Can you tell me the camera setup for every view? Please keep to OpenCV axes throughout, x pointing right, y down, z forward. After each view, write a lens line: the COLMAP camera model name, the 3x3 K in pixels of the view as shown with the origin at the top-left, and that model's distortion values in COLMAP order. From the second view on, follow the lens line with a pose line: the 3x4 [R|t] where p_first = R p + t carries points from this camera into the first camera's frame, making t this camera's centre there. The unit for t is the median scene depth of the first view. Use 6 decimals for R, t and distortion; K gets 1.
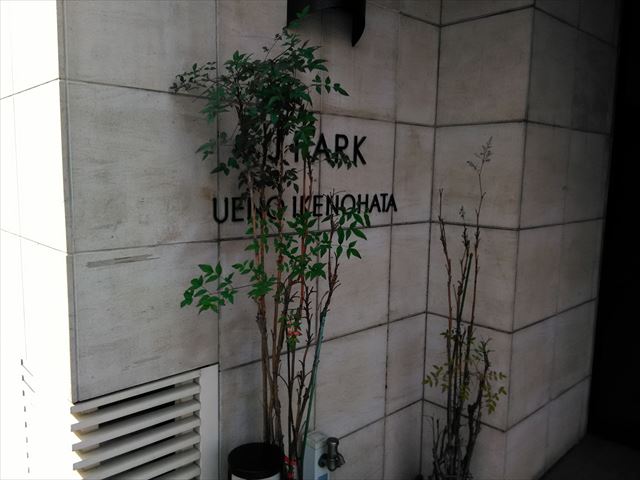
lens RADIAL K [[522.6, 0, 322.9], [0, 522.6, 233.3], [0, 0, 1]] dist [0.136907, -0.193127]
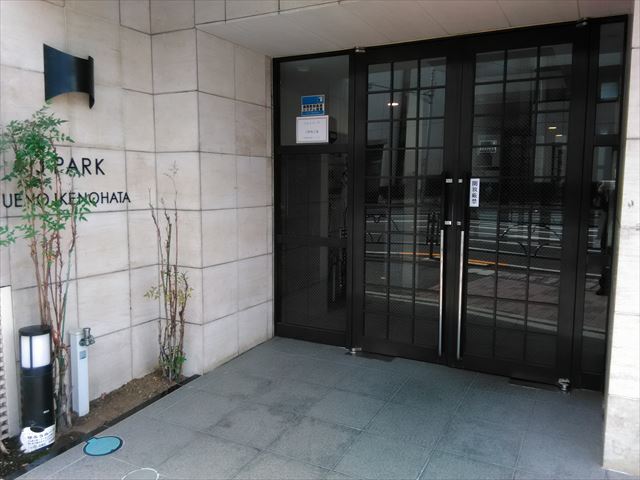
lens RADIAL K [[522.6, 0, 322.9], [0, 522.6, 233.3], [0, 0, 1]] dist [0.136907, -0.193127]
pose [[0.948977, -0.046109, 0.311958, 0.214469], [0.051206, 0.998655, -0.008162, 0.115483], [-0.311162, 0.023720, 0.950061, -0.913467]]
